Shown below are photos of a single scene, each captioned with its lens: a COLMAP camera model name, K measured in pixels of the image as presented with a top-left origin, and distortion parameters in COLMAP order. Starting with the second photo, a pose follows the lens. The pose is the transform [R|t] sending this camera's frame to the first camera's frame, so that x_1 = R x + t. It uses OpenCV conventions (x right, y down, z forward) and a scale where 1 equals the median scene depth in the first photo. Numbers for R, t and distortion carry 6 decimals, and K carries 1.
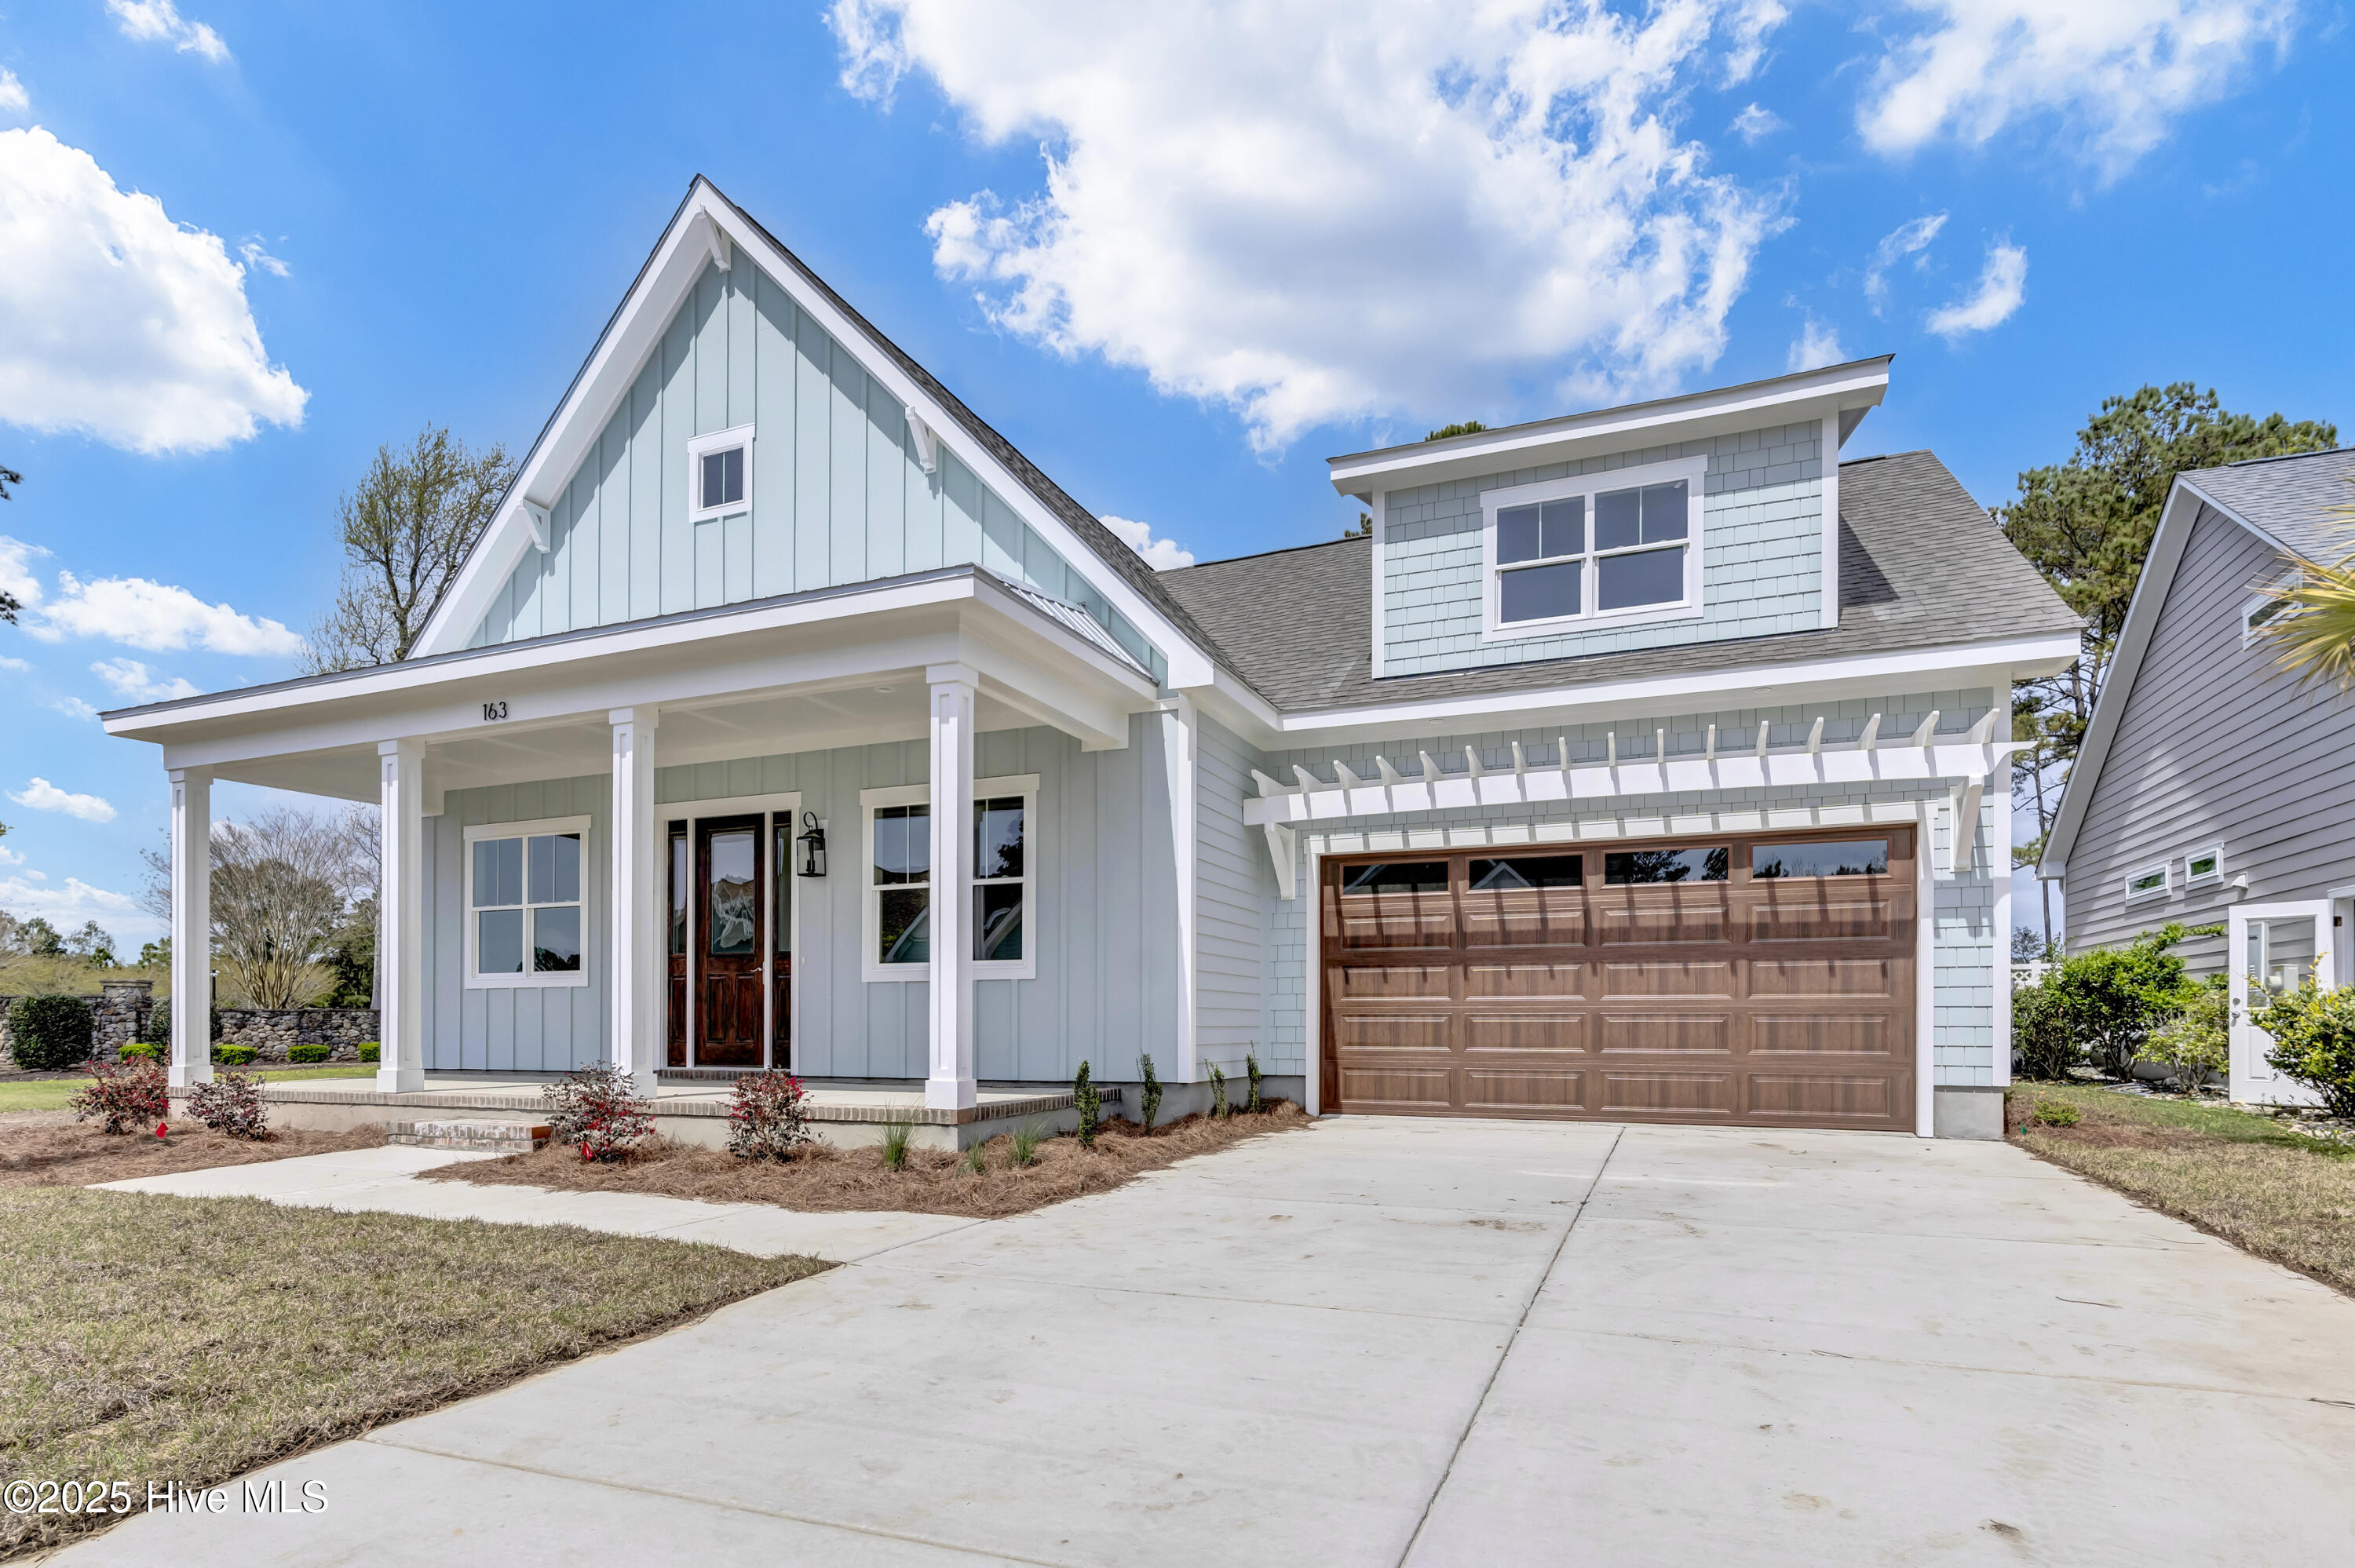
lens RADIAL K [[1207.3, 0, 1177.5], [0, 1207.3, 780.2], [0, 0, 1]] dist [0.002695, 0.002342]
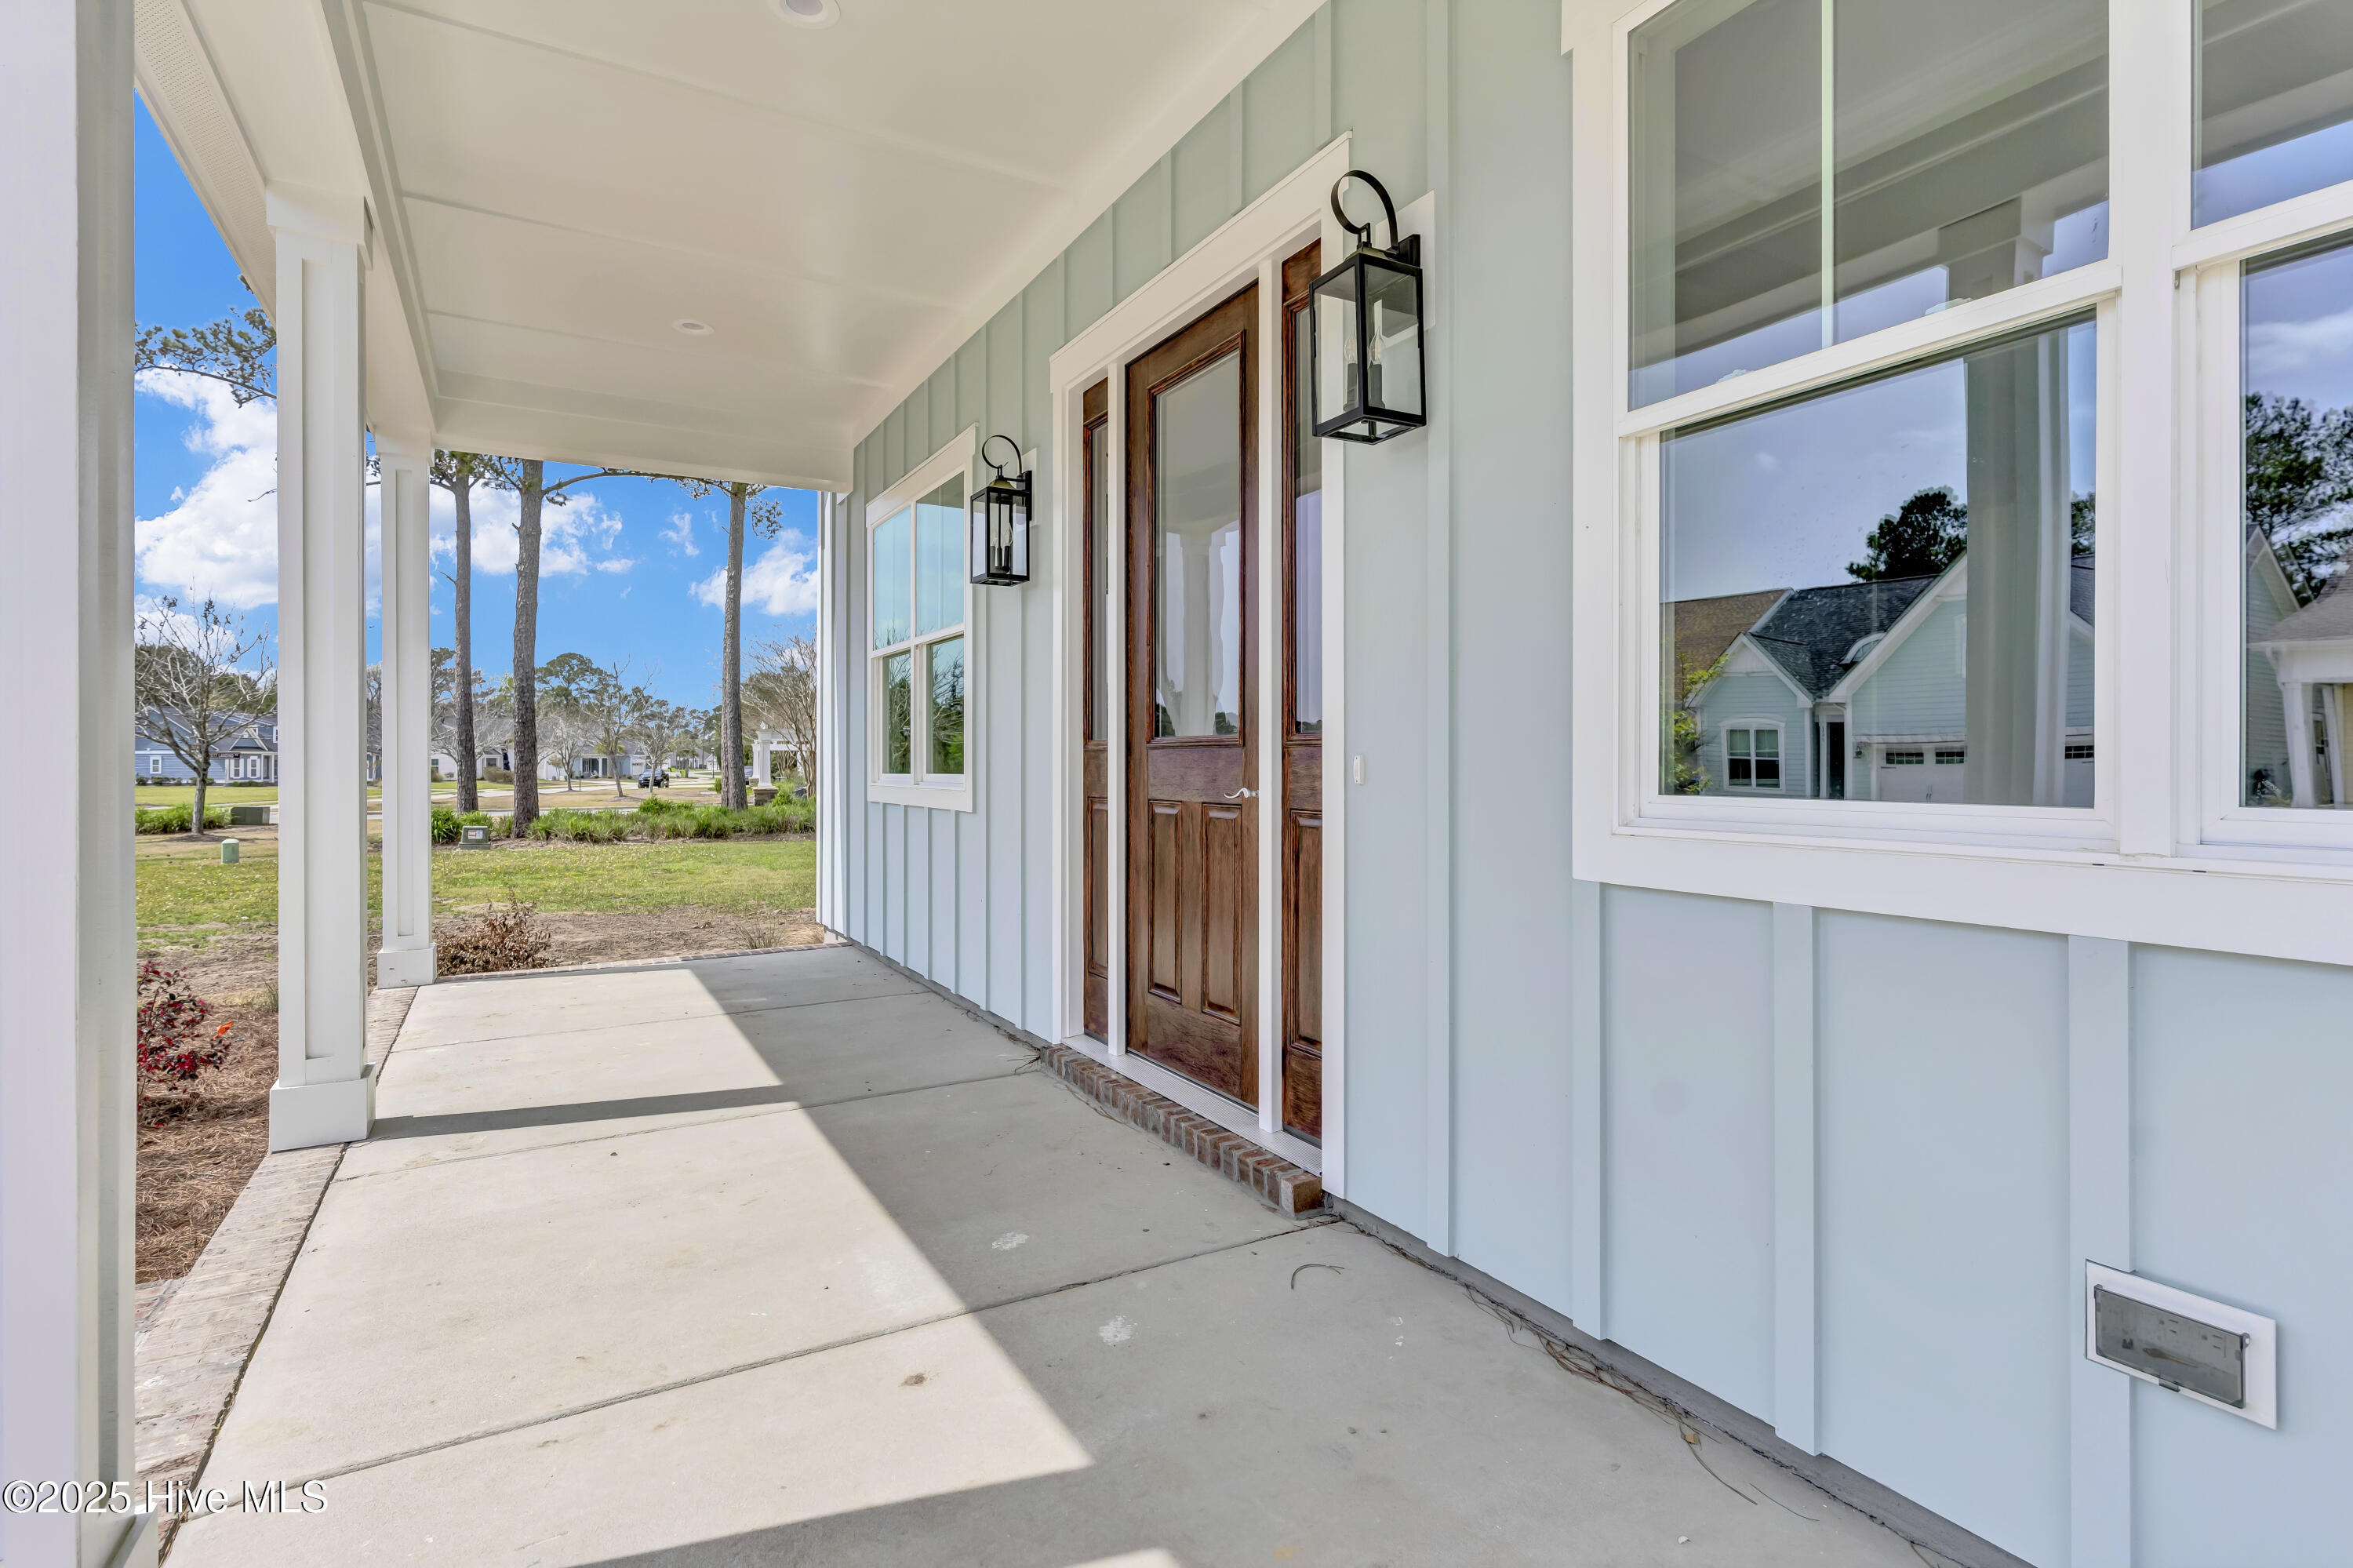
lens RADIAL K [[1143.6, 0, 1179.4], [0, 1143.6, 768.0], [0, 0, 1]] dist [-0.000463, 0.000347]
pose [[0.796292, 0.036780, -0.603793, -0.199221], [0.048687, 0.991015, 0.124577, 0.121422], [0.602950, -0.128596, 0.787347, 0.819630]]
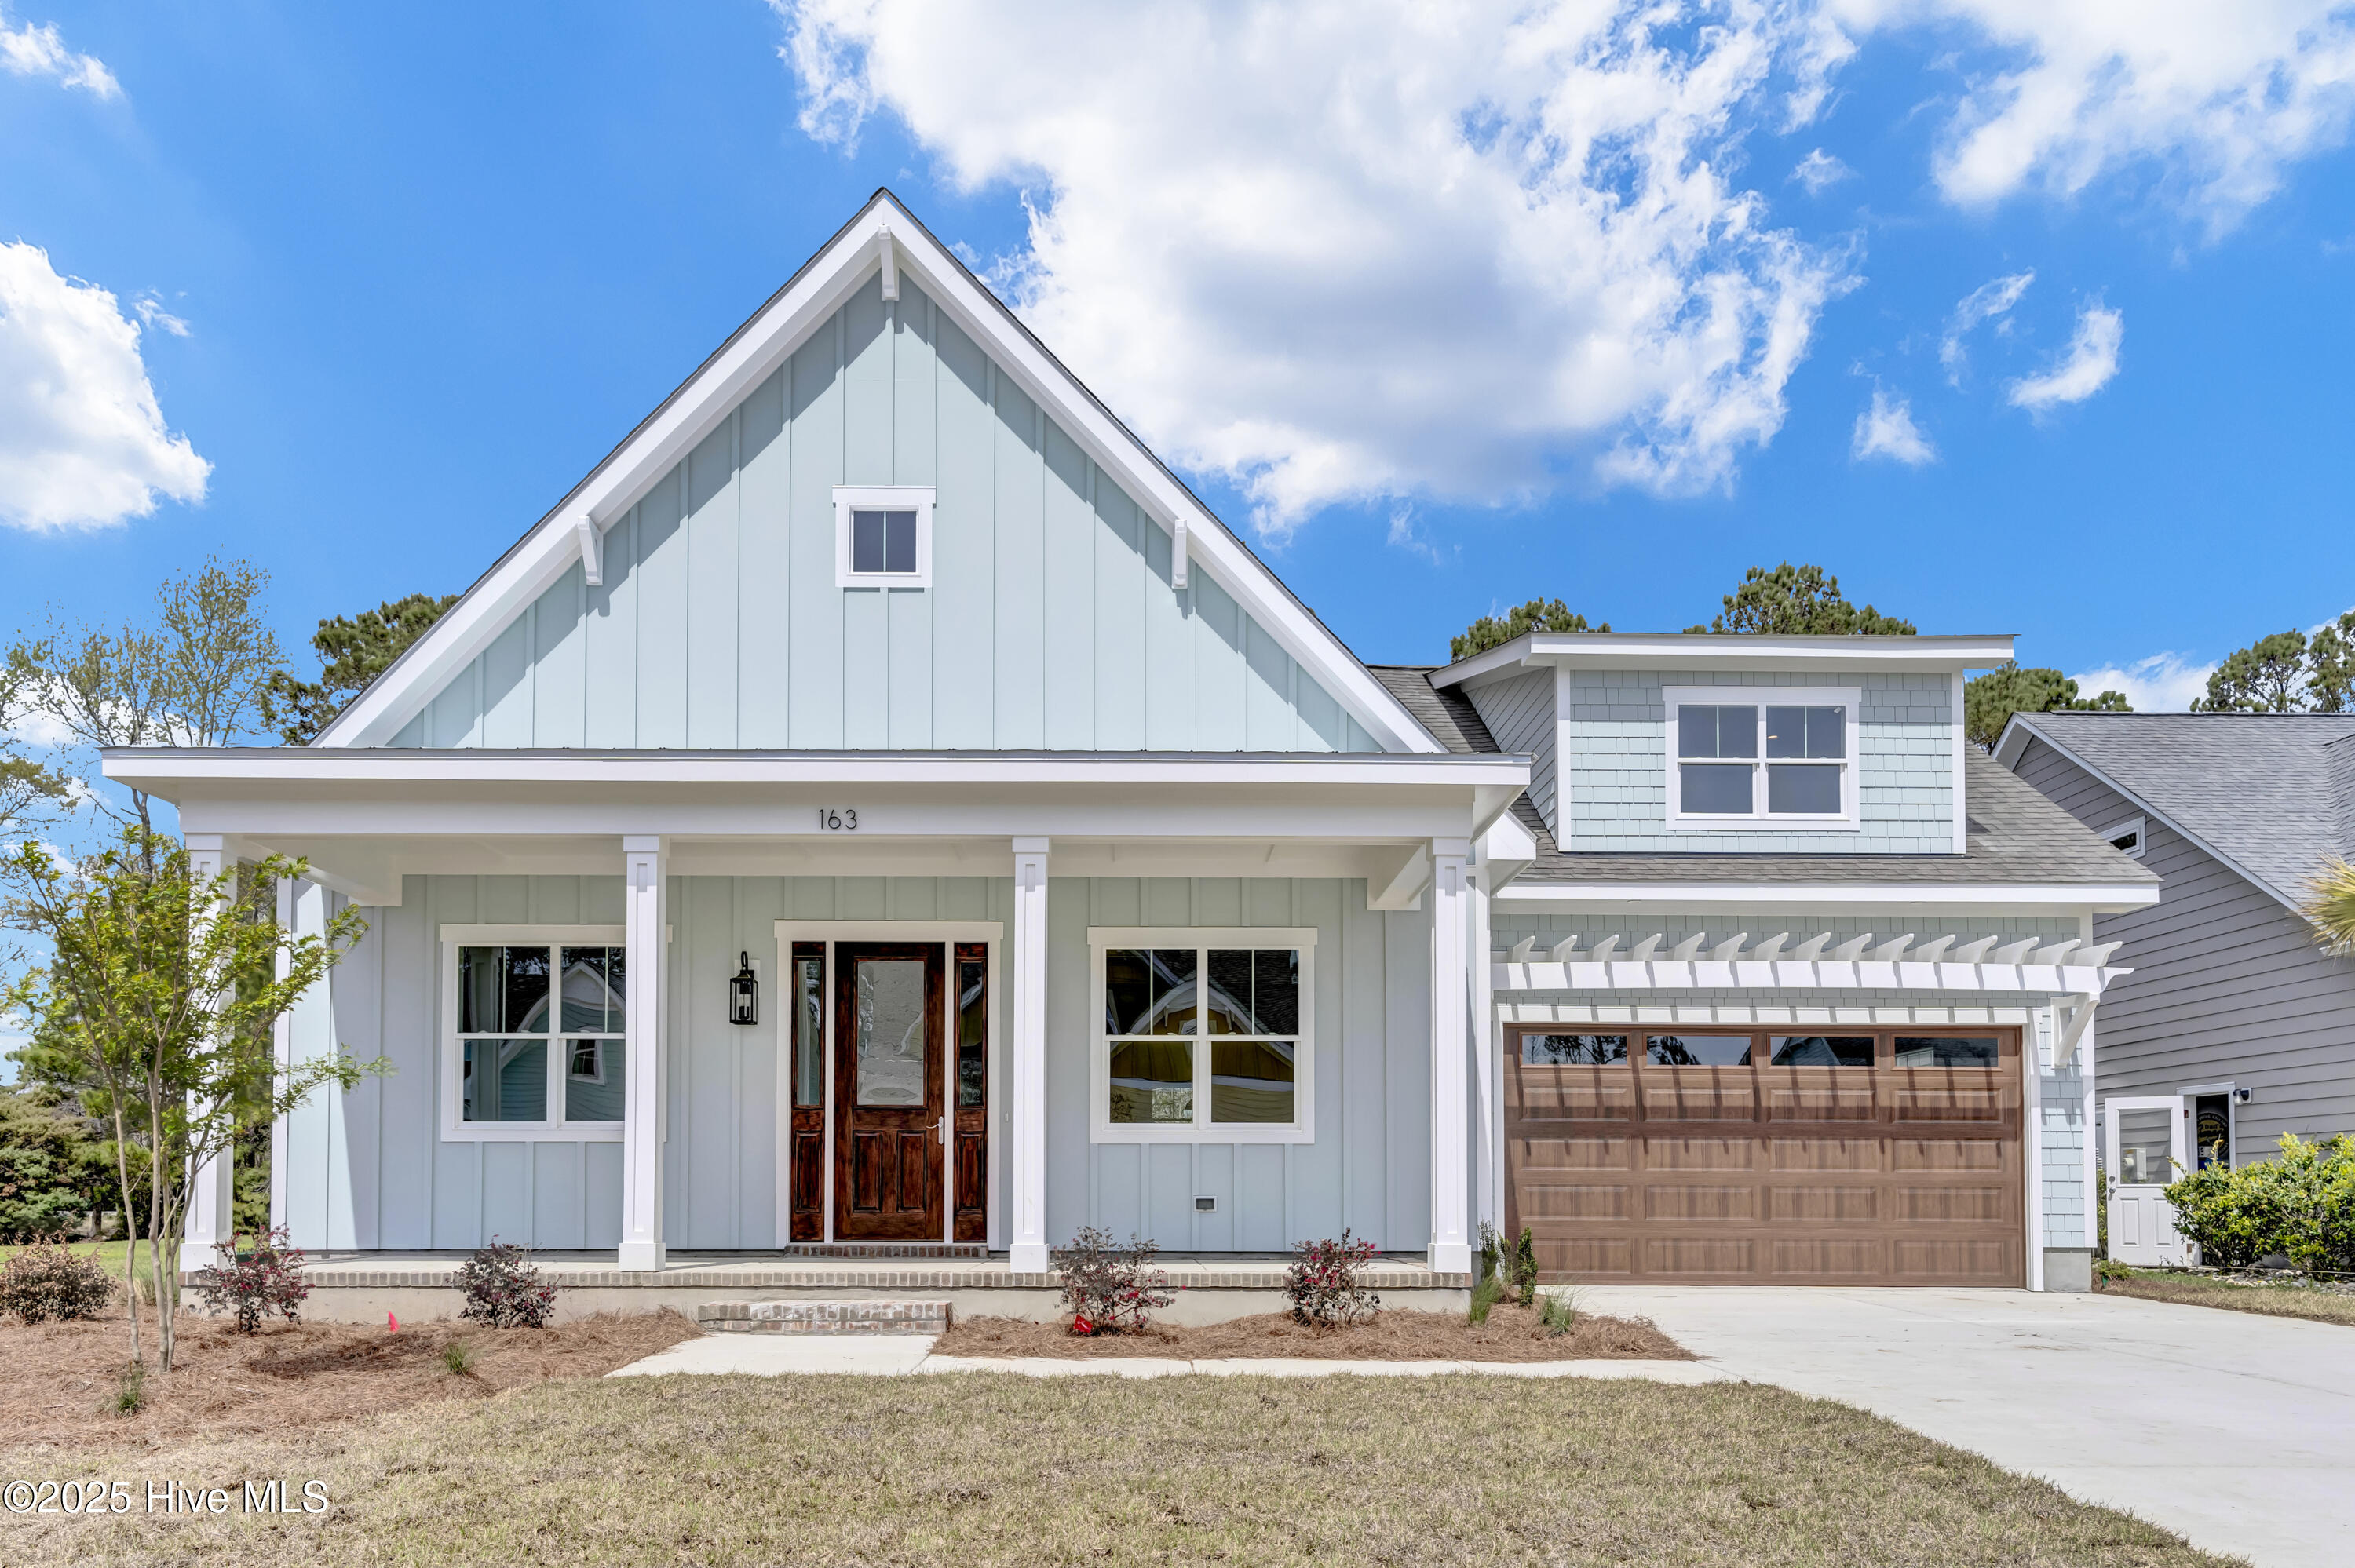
lens RADIAL K [[1590.2, 0, 1177.4], [0, 1590.2, 785.7], [0, 0, 1]] dist [0.004349, -0.007448]
pose [[0.920484, 0.102665, 0.377053, -0.685741], [-0.081165, 0.994059, -0.072519, -0.016828], [-0.382258, 0.036149, 0.923348, -0.126743]]
